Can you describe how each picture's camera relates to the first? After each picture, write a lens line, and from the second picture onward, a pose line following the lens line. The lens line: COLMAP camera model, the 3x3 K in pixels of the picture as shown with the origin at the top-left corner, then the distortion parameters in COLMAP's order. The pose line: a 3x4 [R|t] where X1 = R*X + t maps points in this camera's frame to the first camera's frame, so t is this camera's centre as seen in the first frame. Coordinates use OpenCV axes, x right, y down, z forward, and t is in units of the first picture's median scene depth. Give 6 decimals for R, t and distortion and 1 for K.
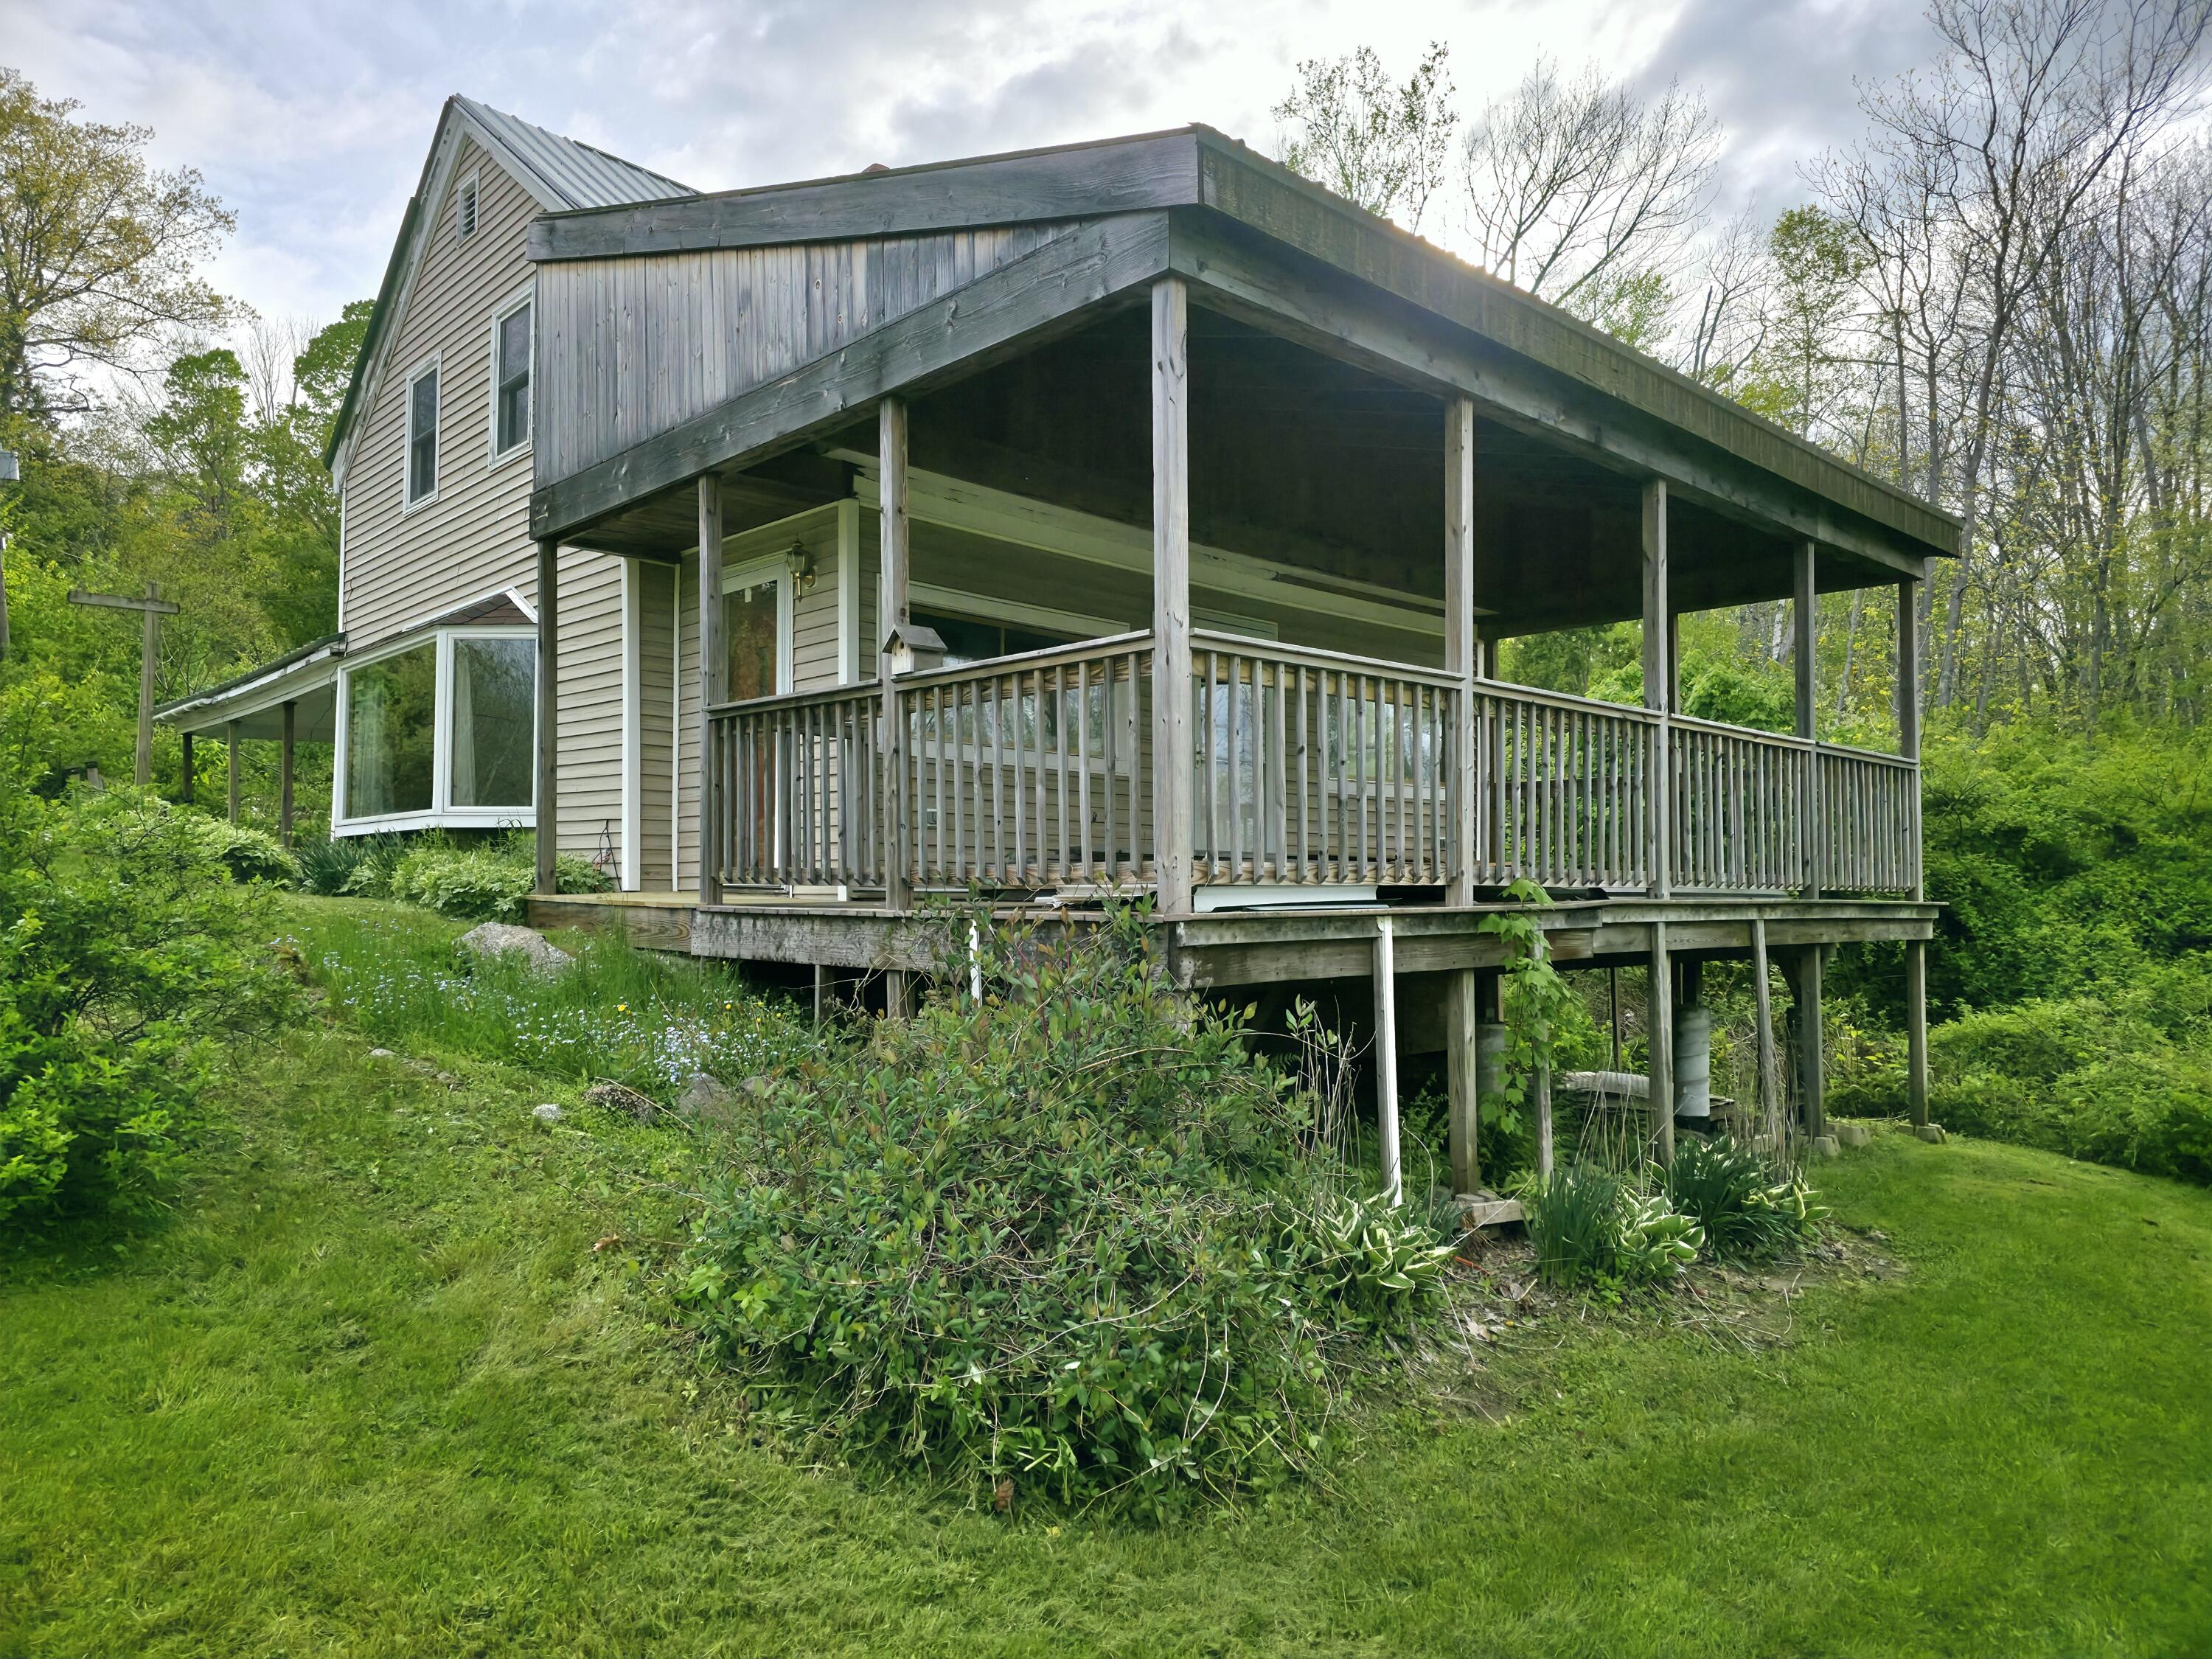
lens RADIAL K [[1447.9, 0, 1105.0], [0, 1447.9, 837.0], [0, 0, 1]] dist [0.057309, -0.043605]
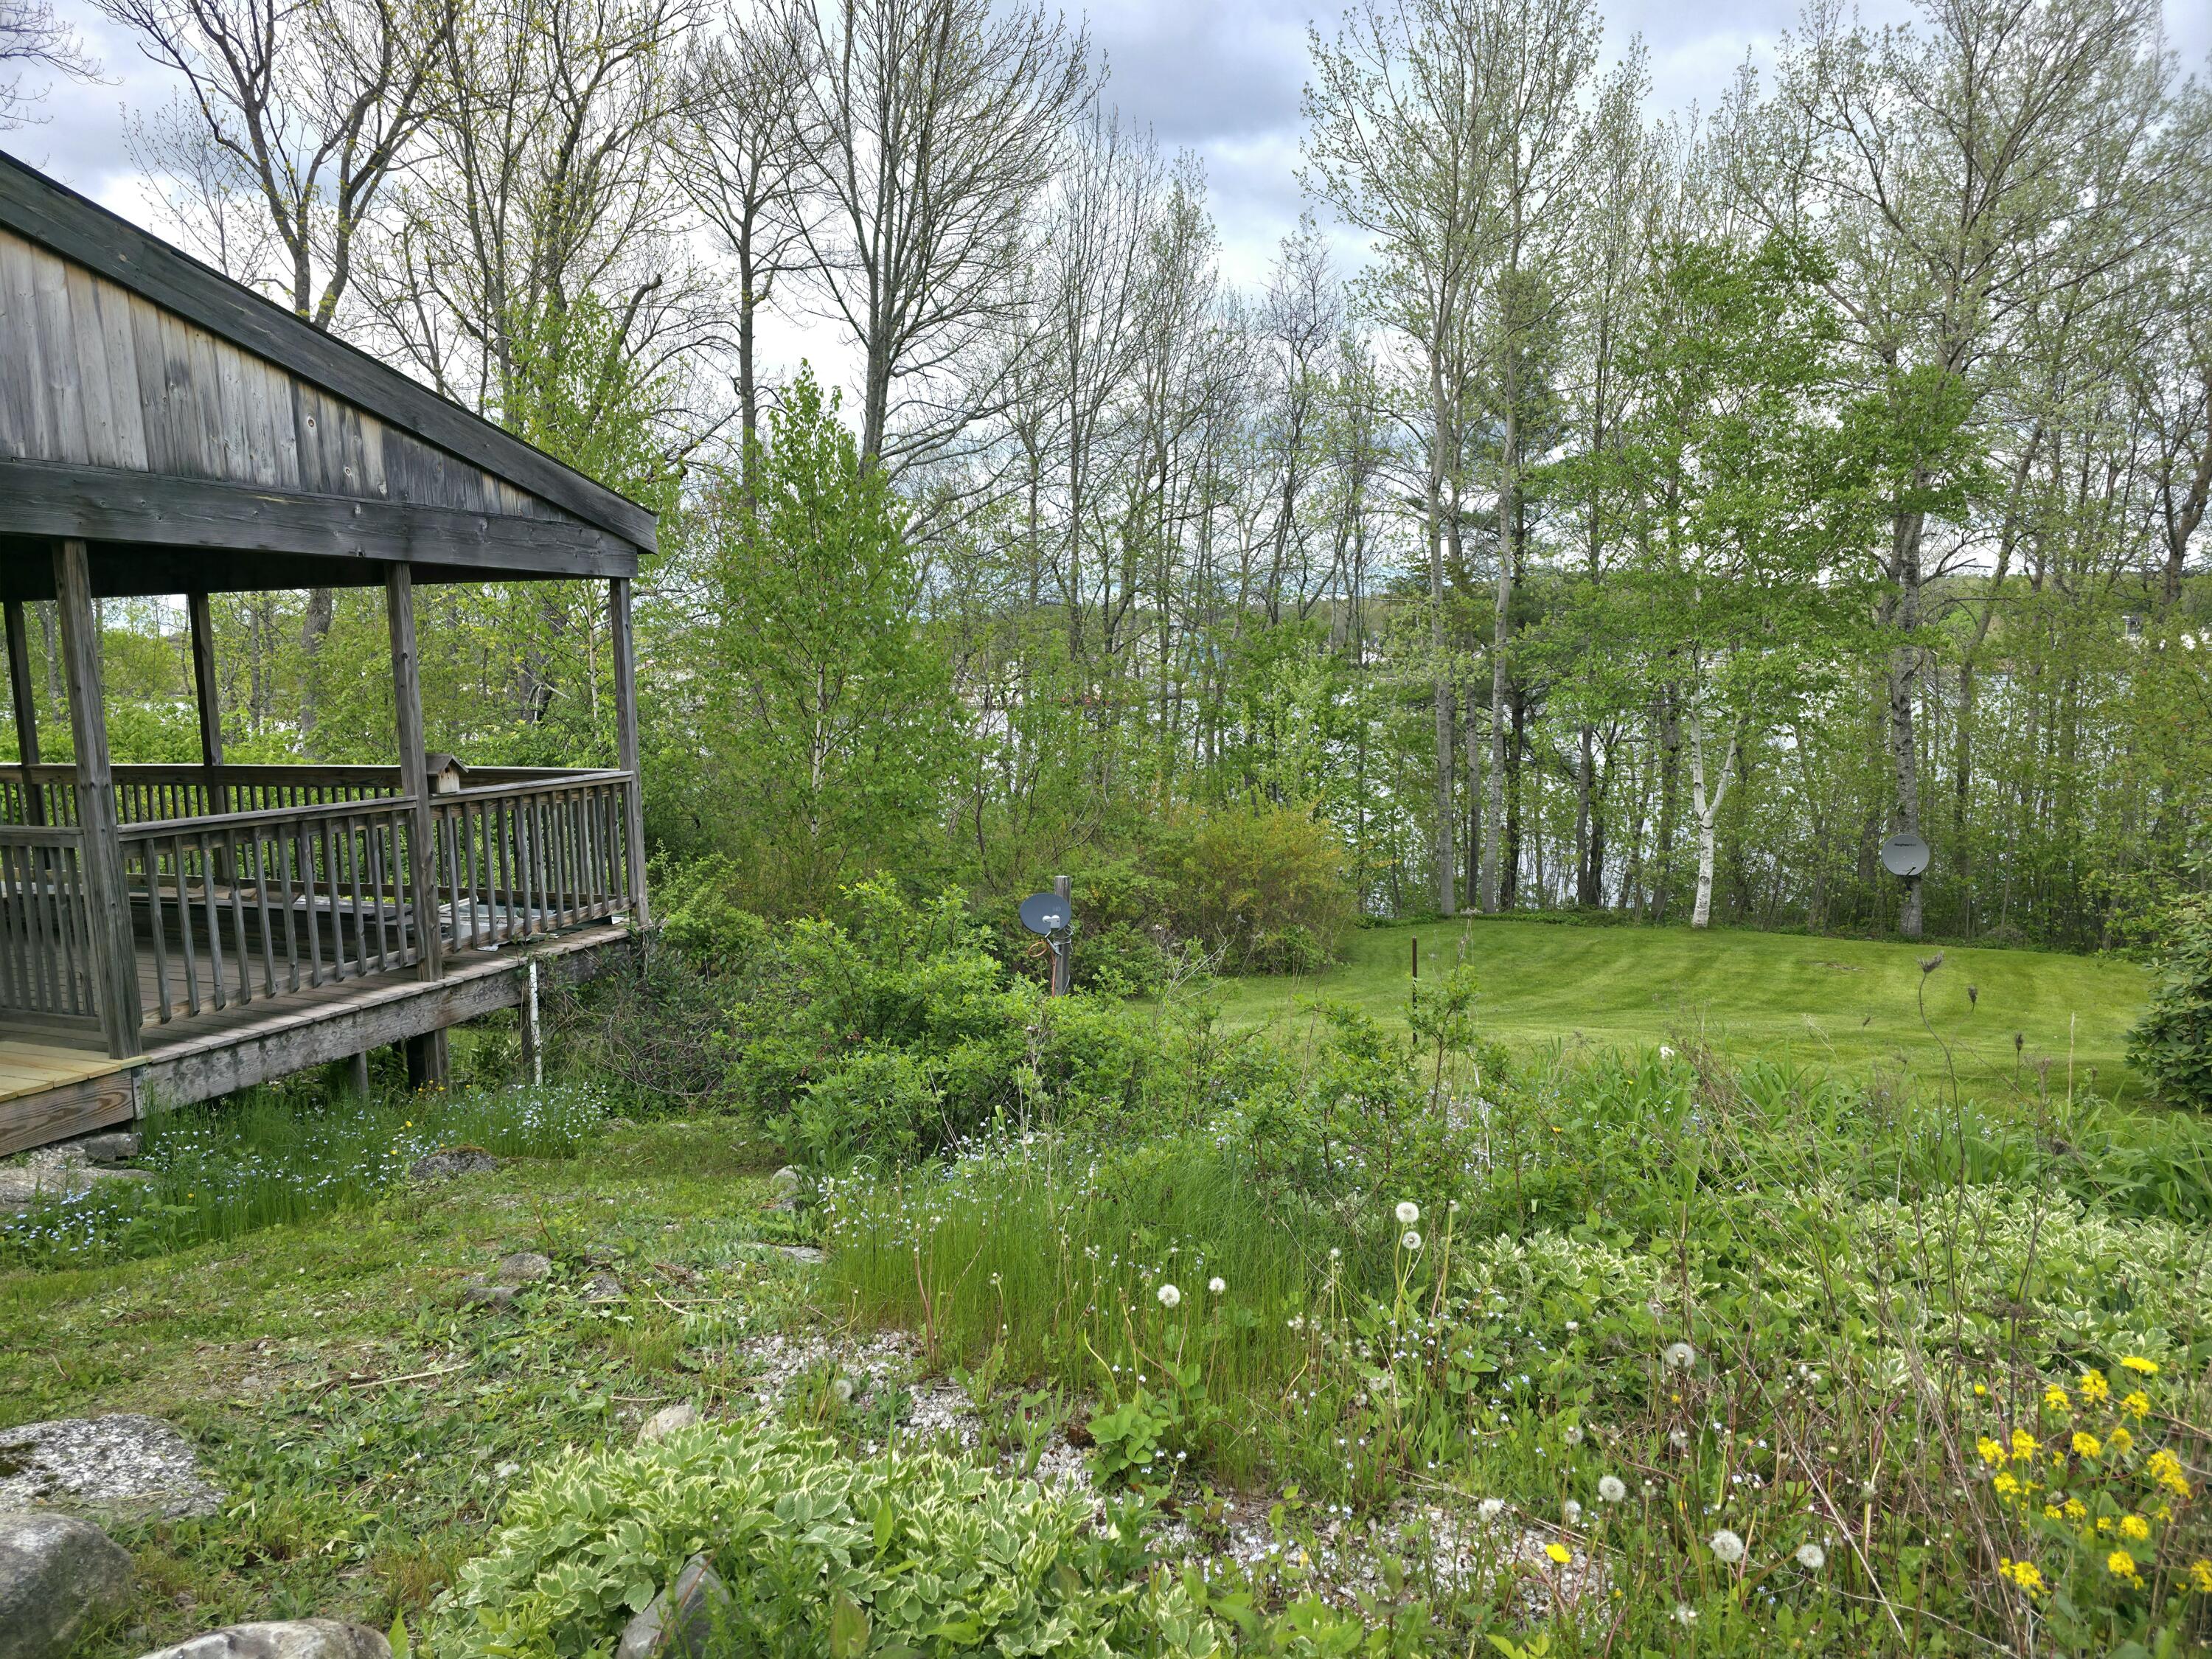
lens RADIAL K [[1447.9, 0, 1105.0], [0, 1447.9, 837.0], [0, 0, 1]] dist [0.057309, -0.043605]
pose [[-0.416305, -0.105266, 0.903111, -1.225247], [-0.010083, 0.993749, 0.111182, -0.176942], [-0.909169, 0.037179, -0.414764, 0.800418]]
